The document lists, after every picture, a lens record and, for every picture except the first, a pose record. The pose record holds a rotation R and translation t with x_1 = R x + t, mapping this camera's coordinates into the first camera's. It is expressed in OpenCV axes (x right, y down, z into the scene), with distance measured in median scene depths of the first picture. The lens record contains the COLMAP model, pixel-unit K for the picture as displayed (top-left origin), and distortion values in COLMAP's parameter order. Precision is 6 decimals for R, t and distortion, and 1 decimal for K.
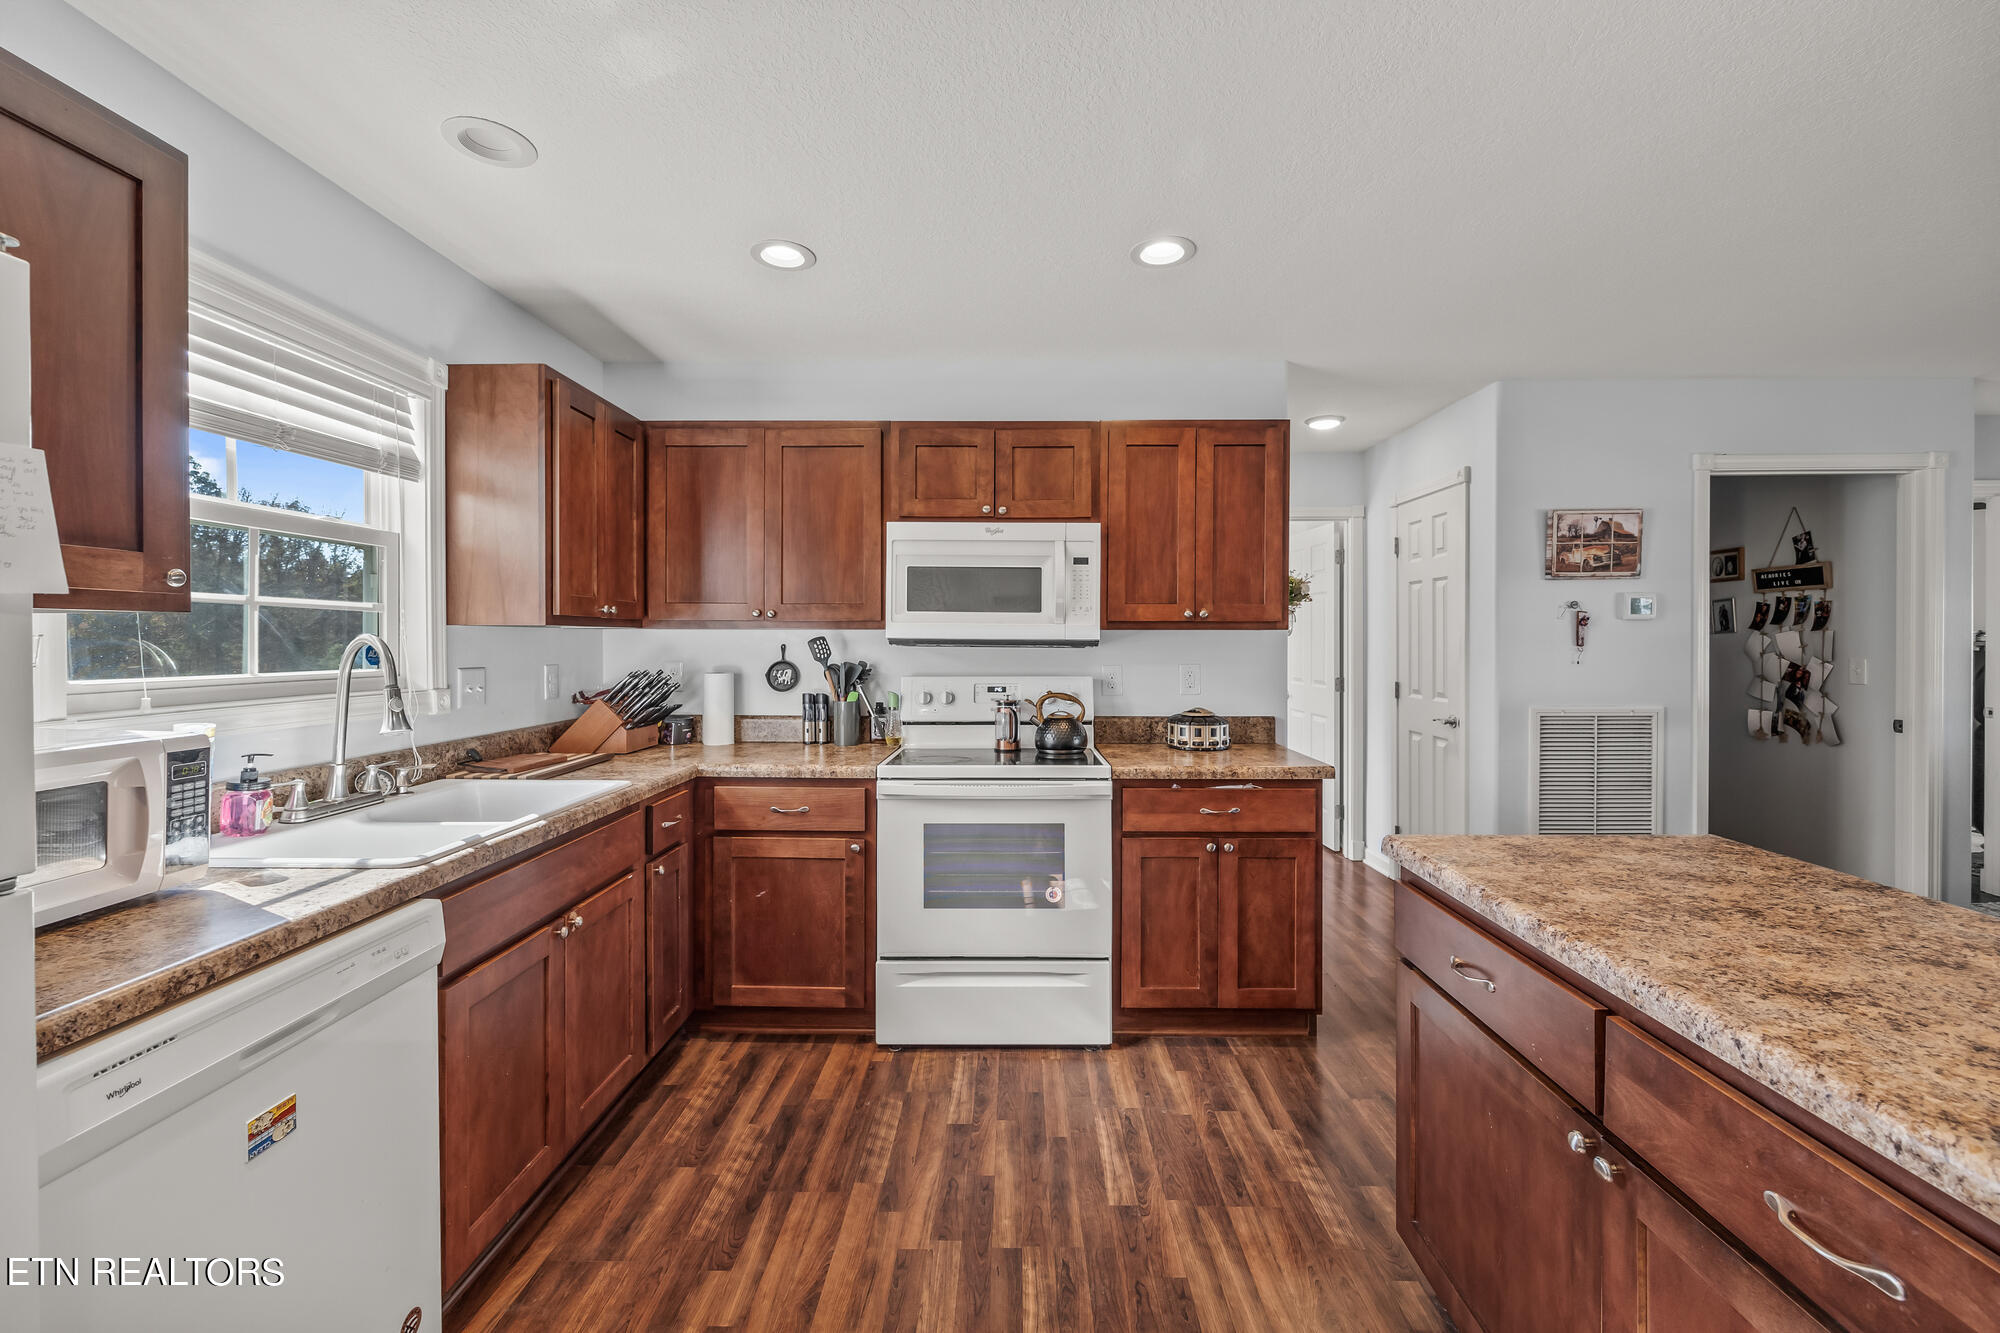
lens RADIAL K [[790.9, 0, 979.0], [0, 790.9, 642.1], [0, 0, 1]] dist [-0.002925, 0.000252]
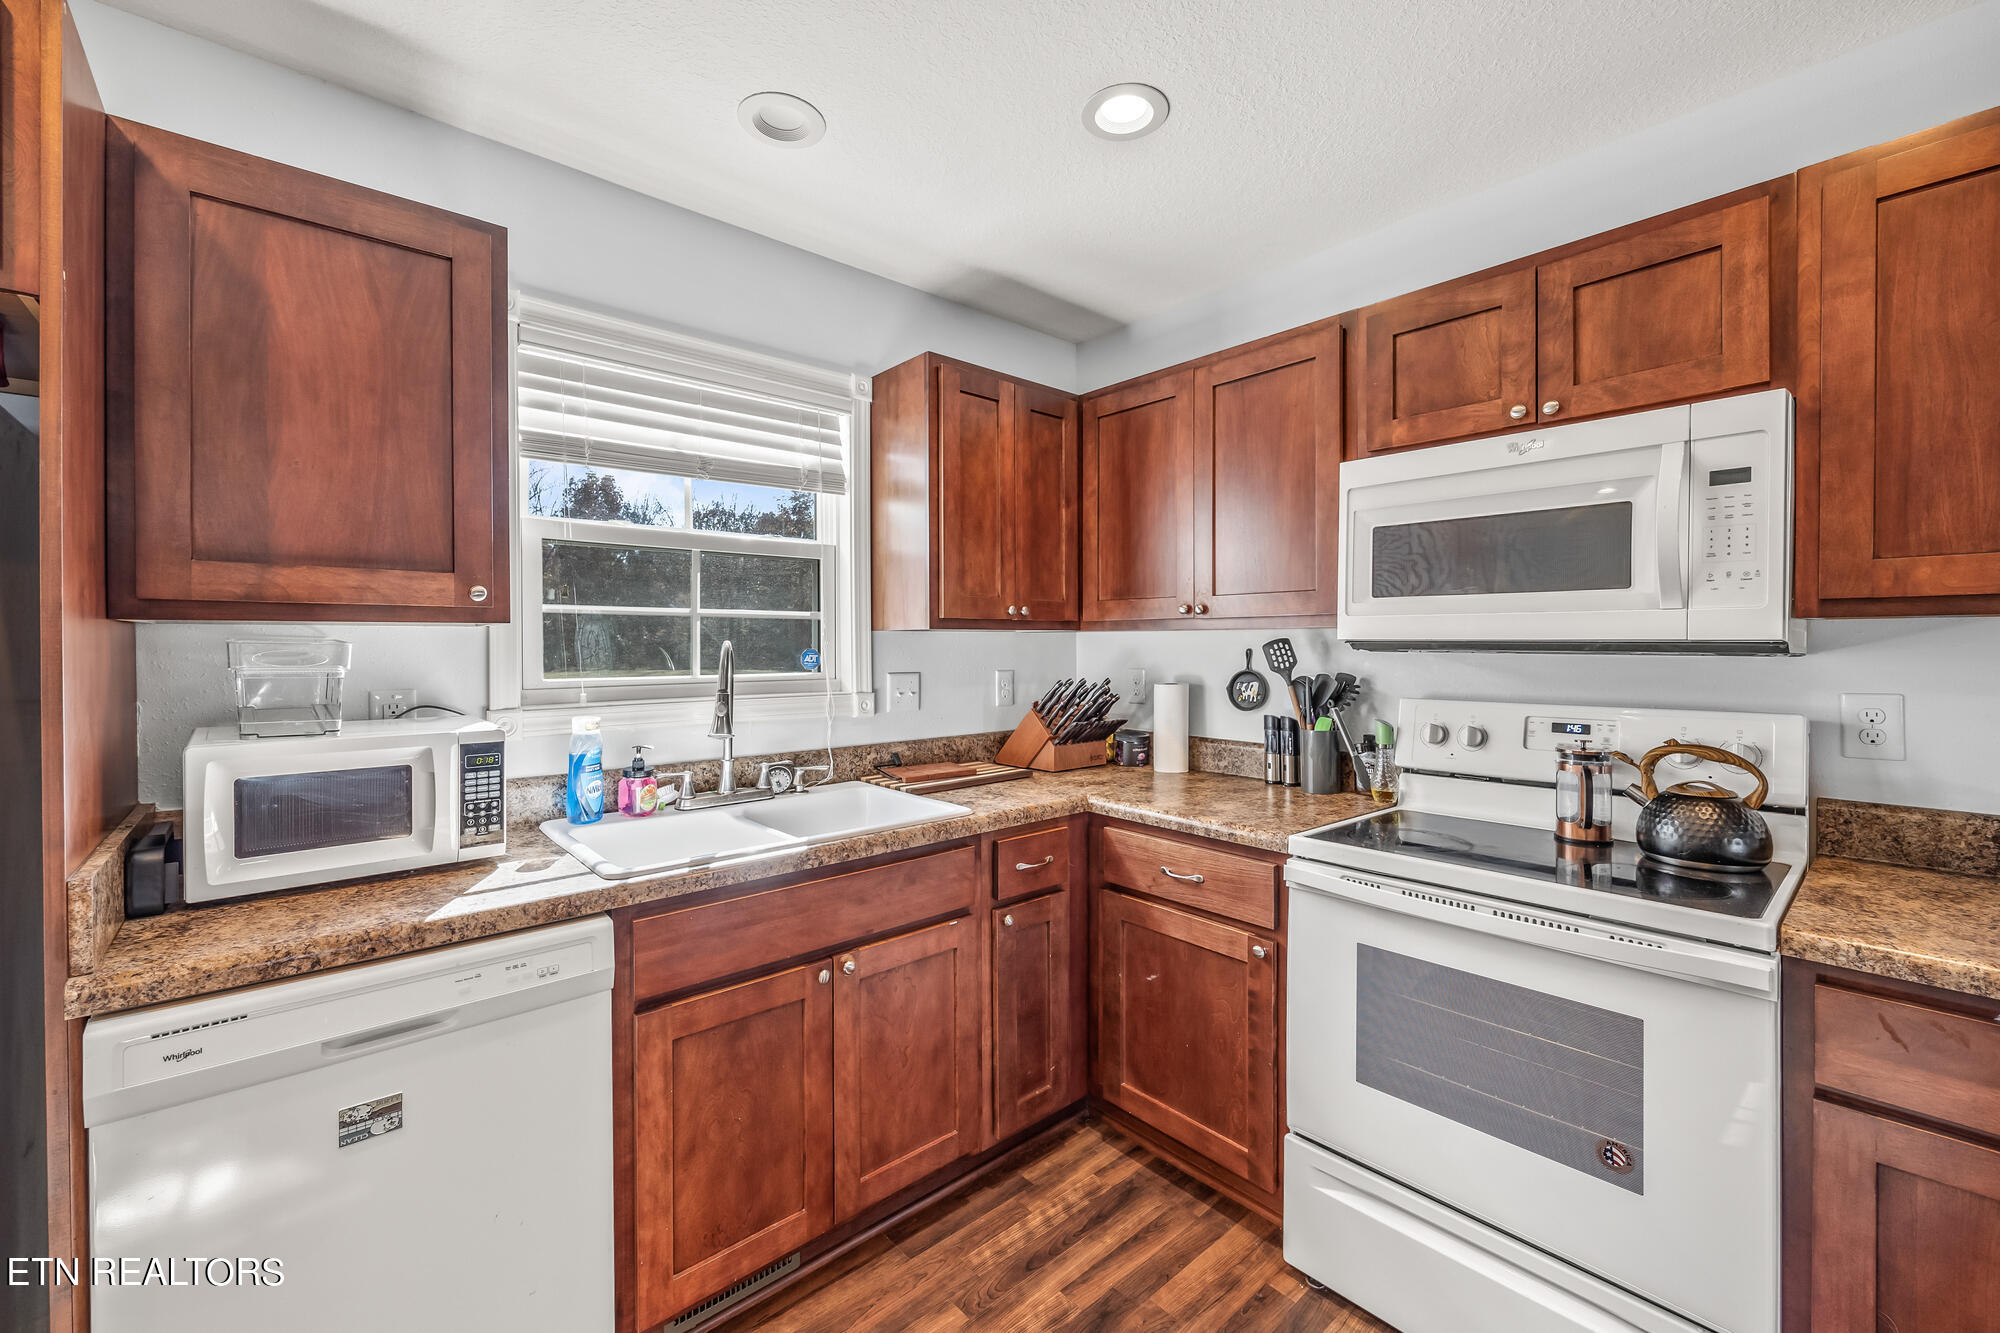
lens RADIAL K [[790.9, 0, 1029.4], [0, 790.9, 648.2], [0, 0, 1]] dist [-0.002925, 0.000252]
pose [[0.696744, -0.000463, -0.717319, 0.175607], [0.002744, 0.999994, 0.002020, -0.000312], [0.717314, -0.003375, 0.696742, 0.359096]]
